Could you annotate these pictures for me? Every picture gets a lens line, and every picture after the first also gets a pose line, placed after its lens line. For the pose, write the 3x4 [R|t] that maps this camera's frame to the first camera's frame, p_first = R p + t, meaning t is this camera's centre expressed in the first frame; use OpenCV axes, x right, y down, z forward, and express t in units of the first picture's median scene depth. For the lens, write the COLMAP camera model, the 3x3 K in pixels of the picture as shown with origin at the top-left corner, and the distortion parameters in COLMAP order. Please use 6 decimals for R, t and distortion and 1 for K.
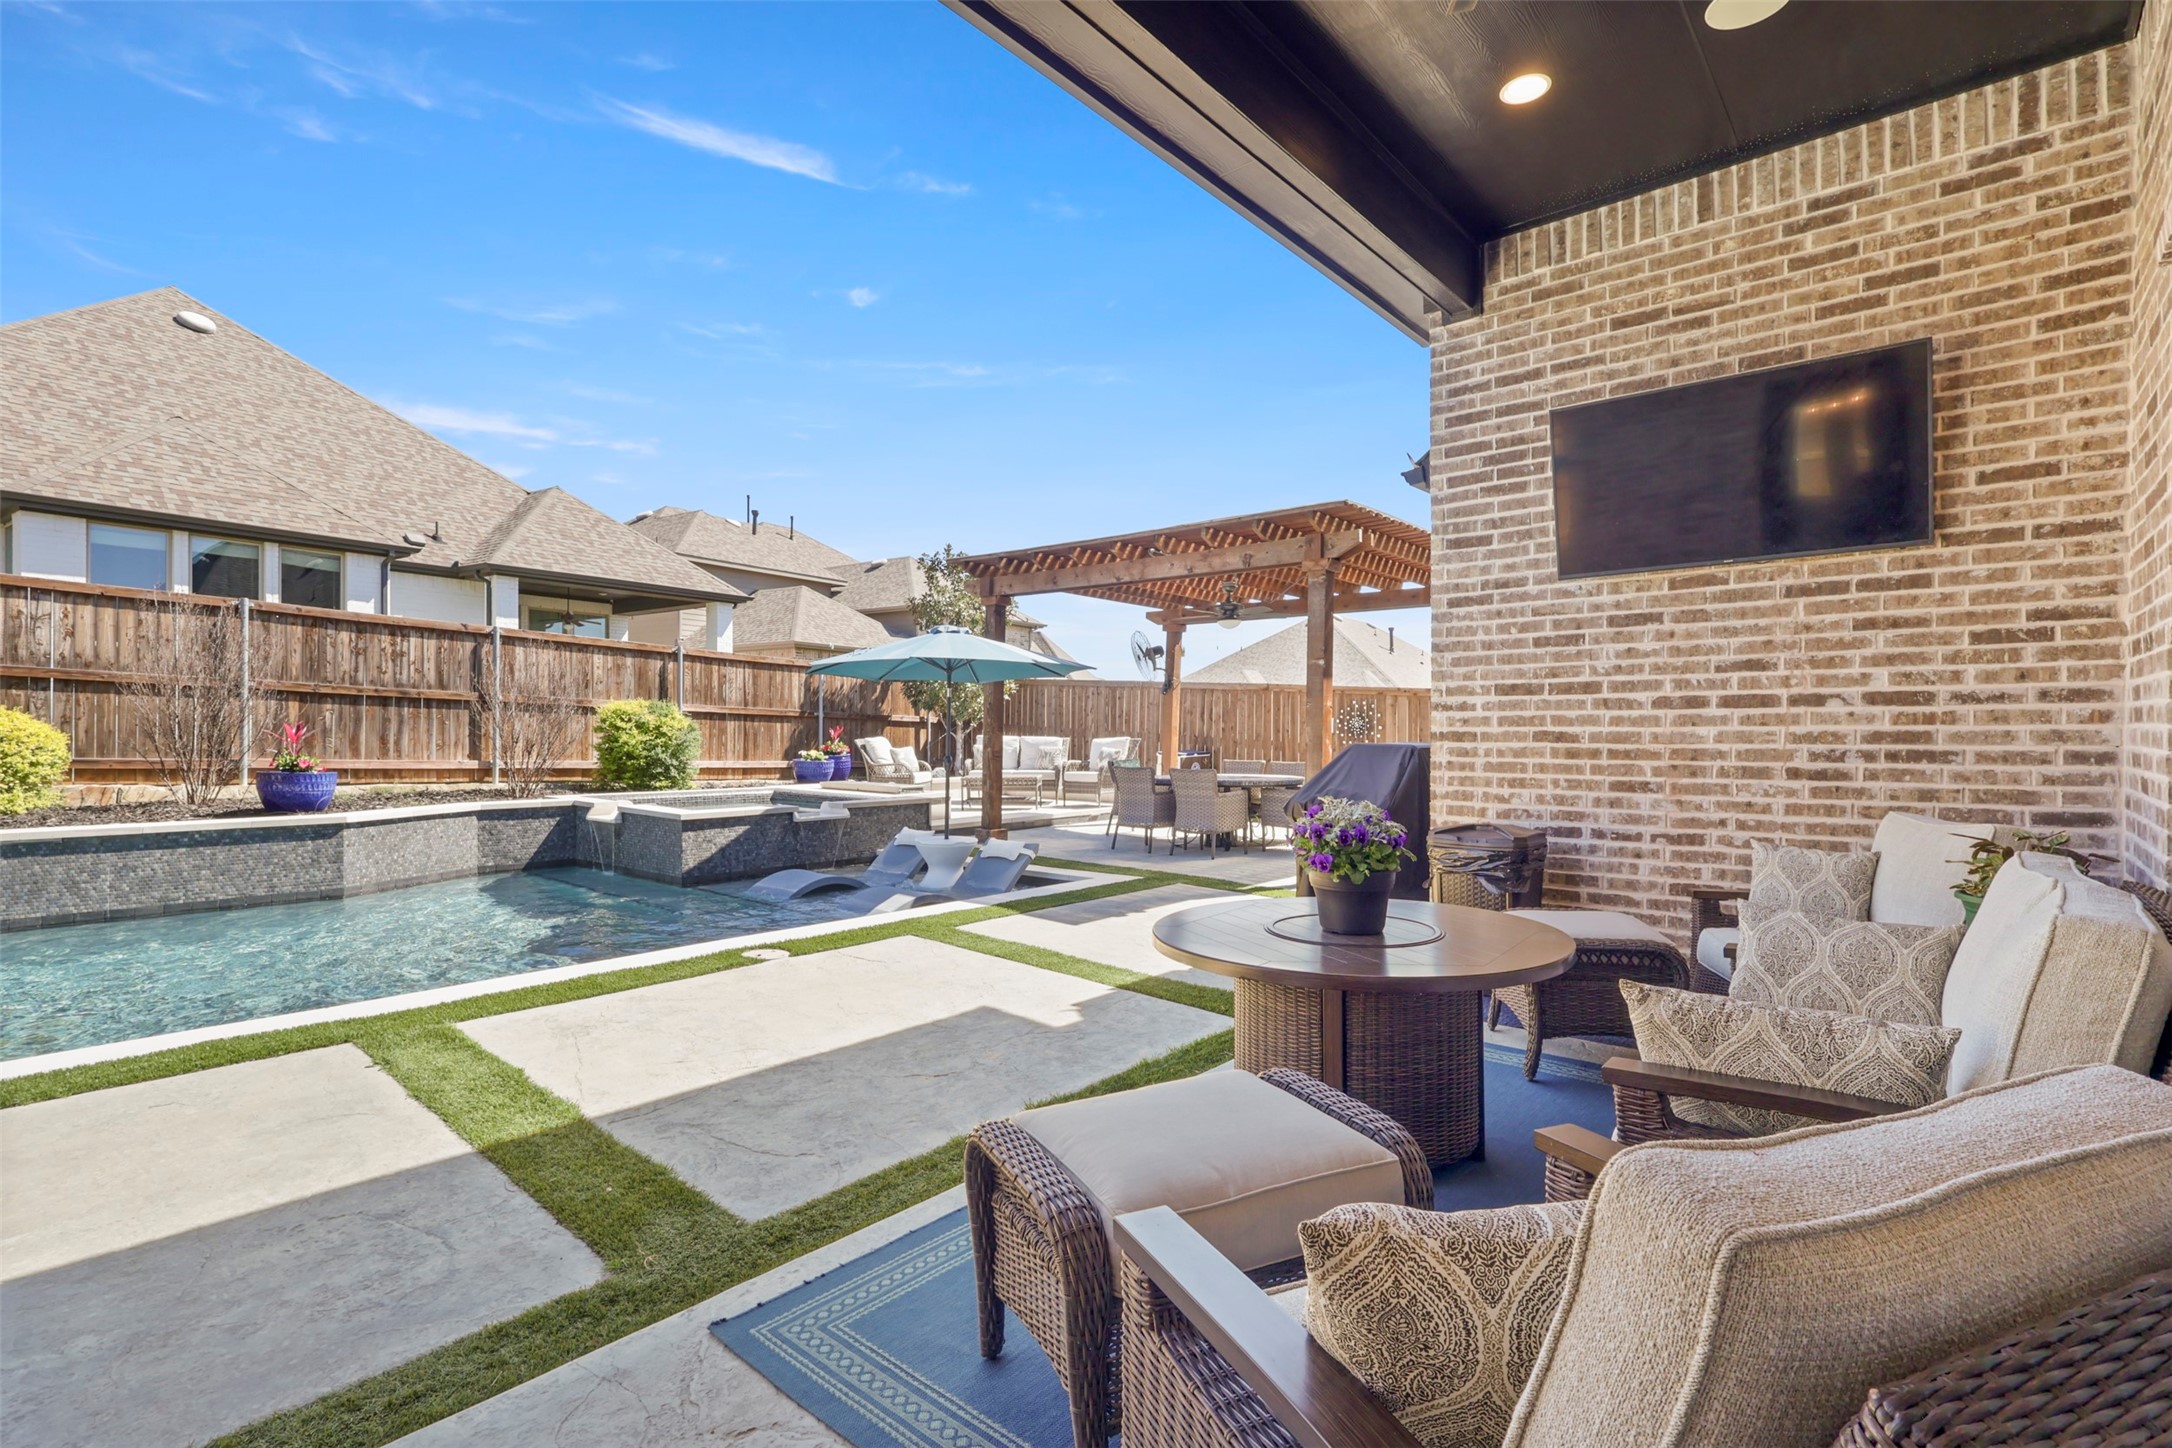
lens RADIAL K [[1015.8, 0, 1074.0], [0, 1015.8, 728.9], [0, 0, 1]] dist [0.001691, 0.000422]
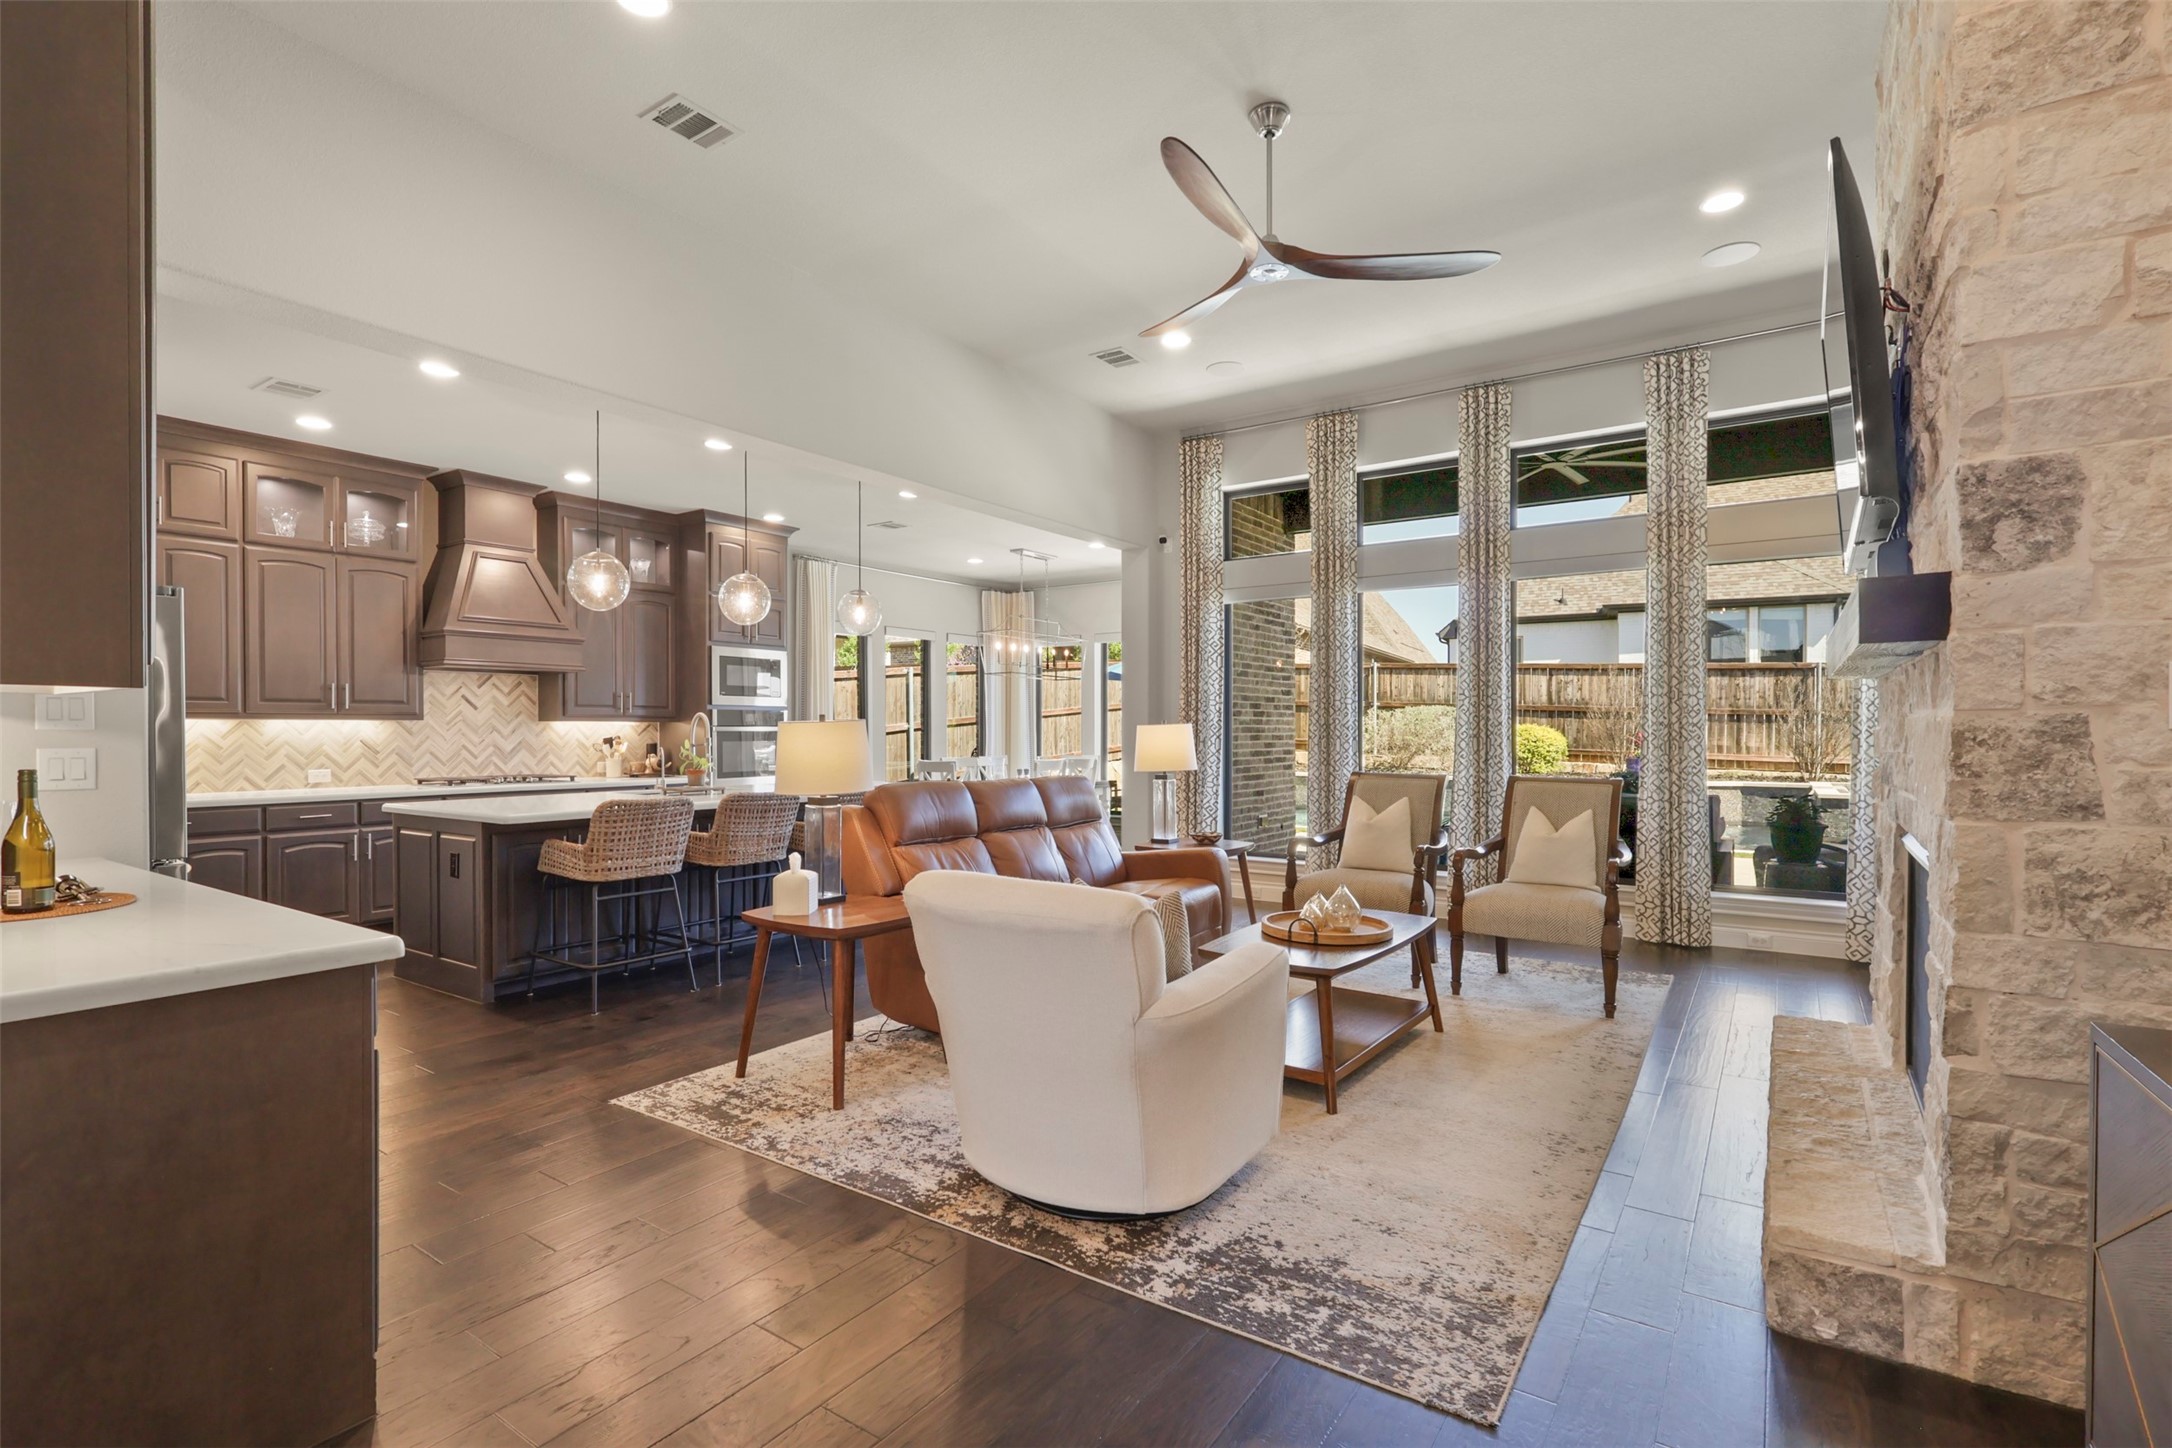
lens RADIAL K [[1015.8, 0, 1083.3], [0, 1015.8, 738.6], [0, 0, 1]] dist [0.001691, 0.000422]
pose [[0.128536, 0.006982, -0.991680, 0.692857], [0.003454, 0.999966, 0.007488, -0.009173], [0.991699, -0.004388, 0.128508, -0.193502]]
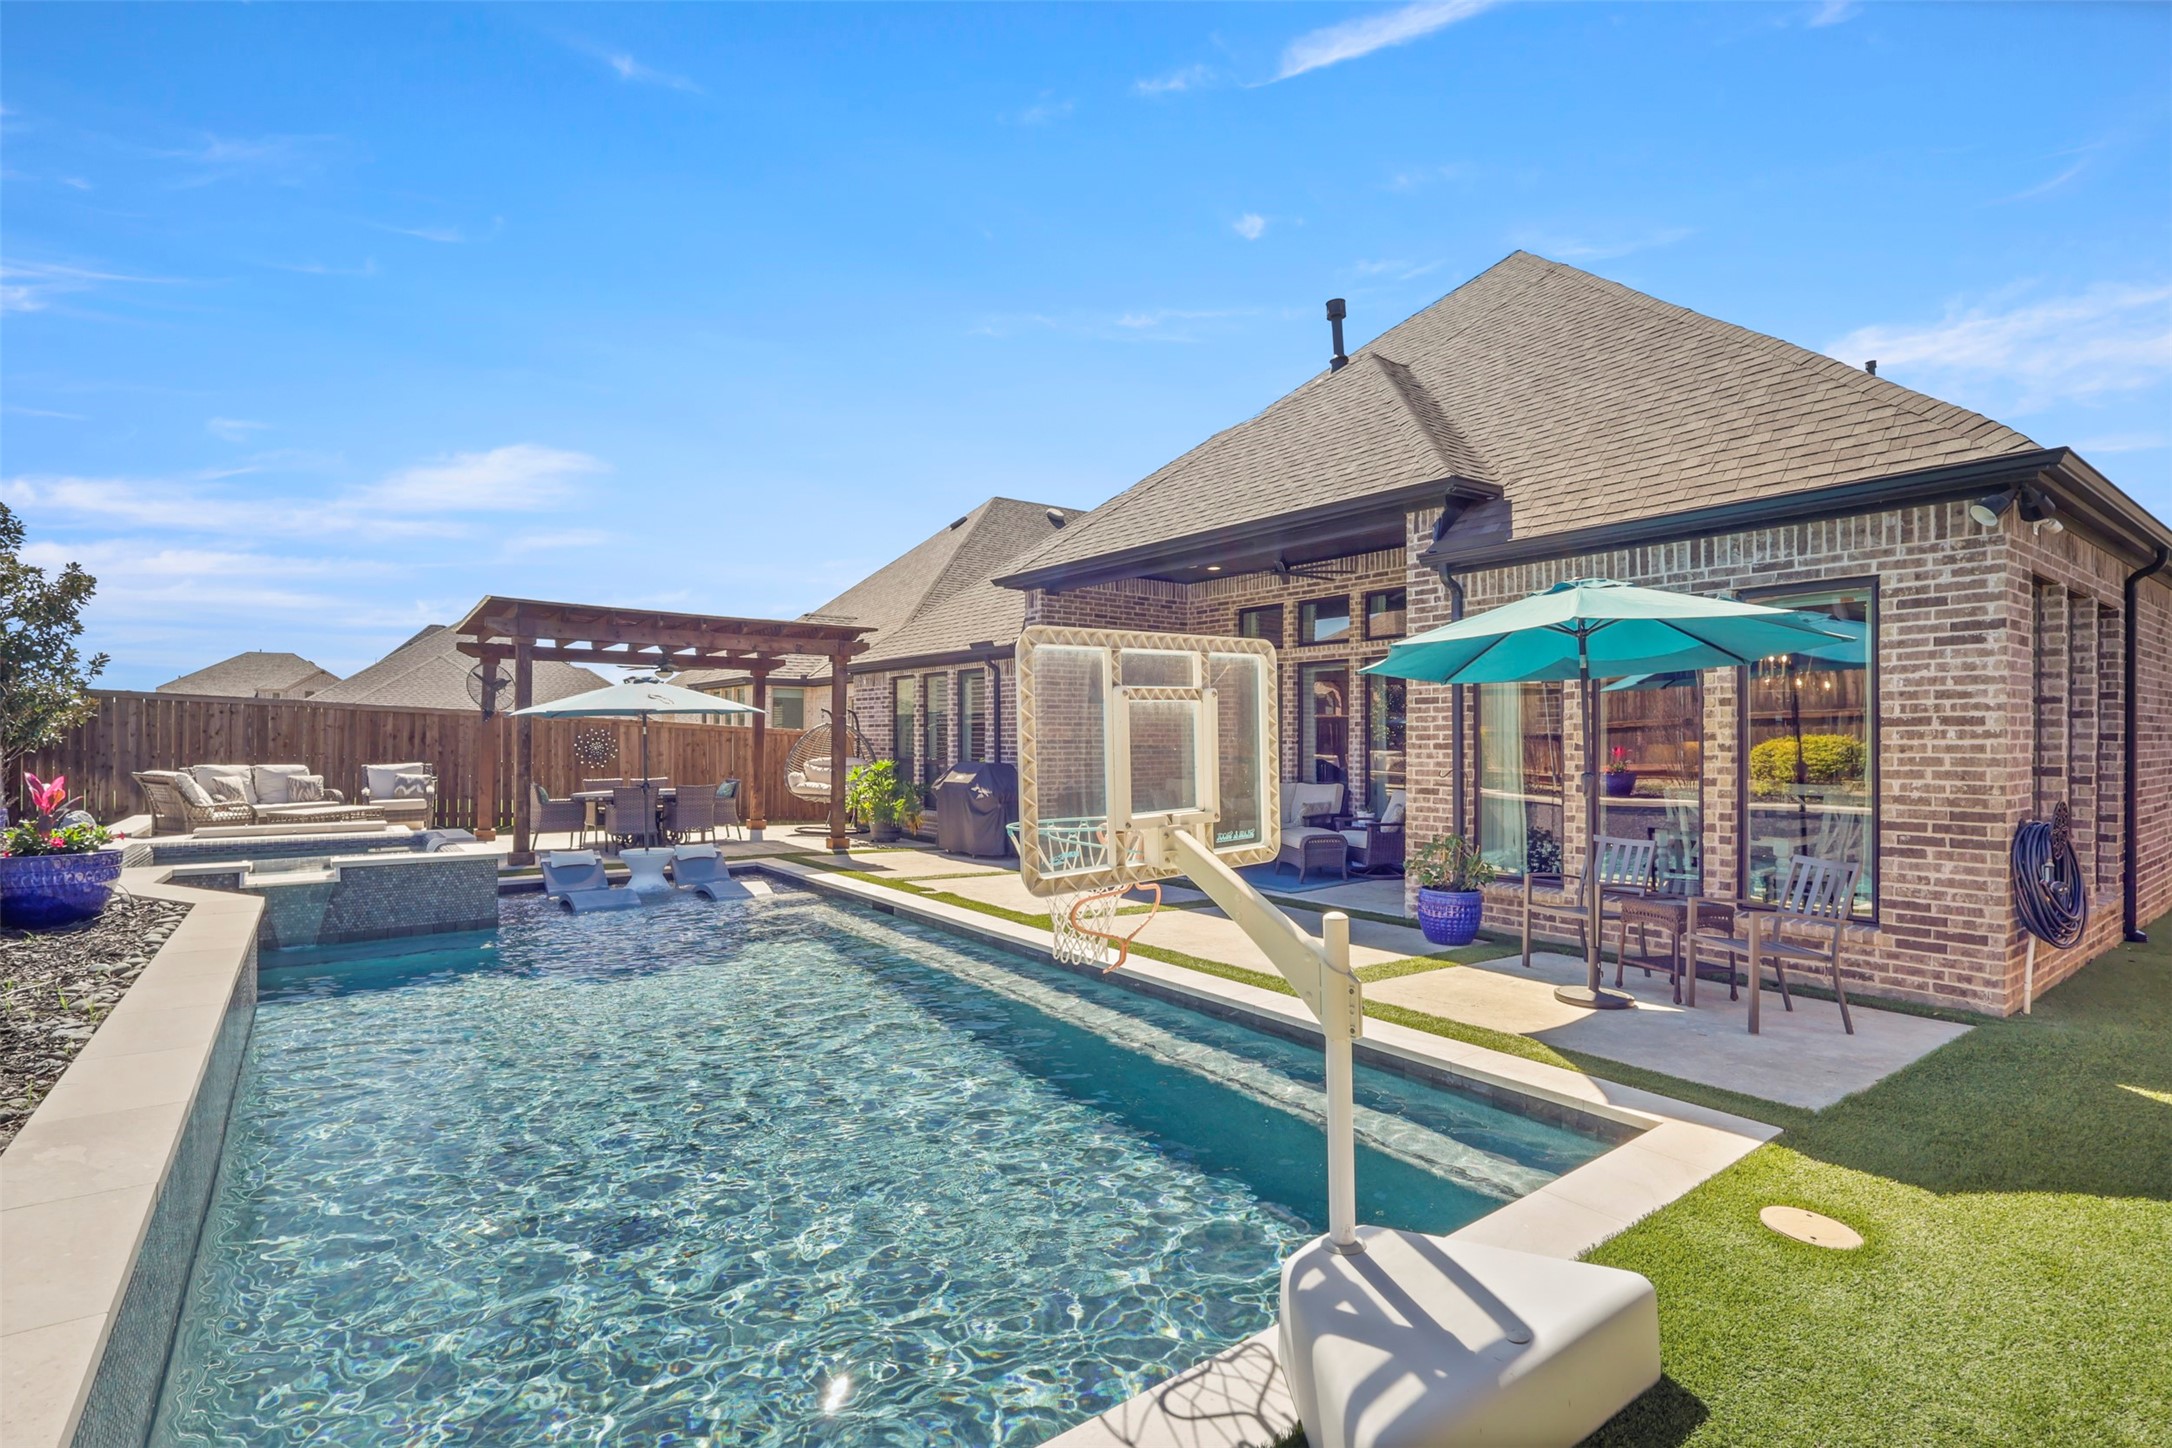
lens RADIAL K [[1015.8, 0, 1091.2], [0, 1015.8, 735.1], [0, 0, 1]] dist [0.001691, 0.000422]
pose [[0.199086, 0.000018, 0.979982, -0.897507], [-0.001535, 0.999999, 0.000293, -0.023004], [-0.979981, -0.001562, 0.199086, 0.172610]]
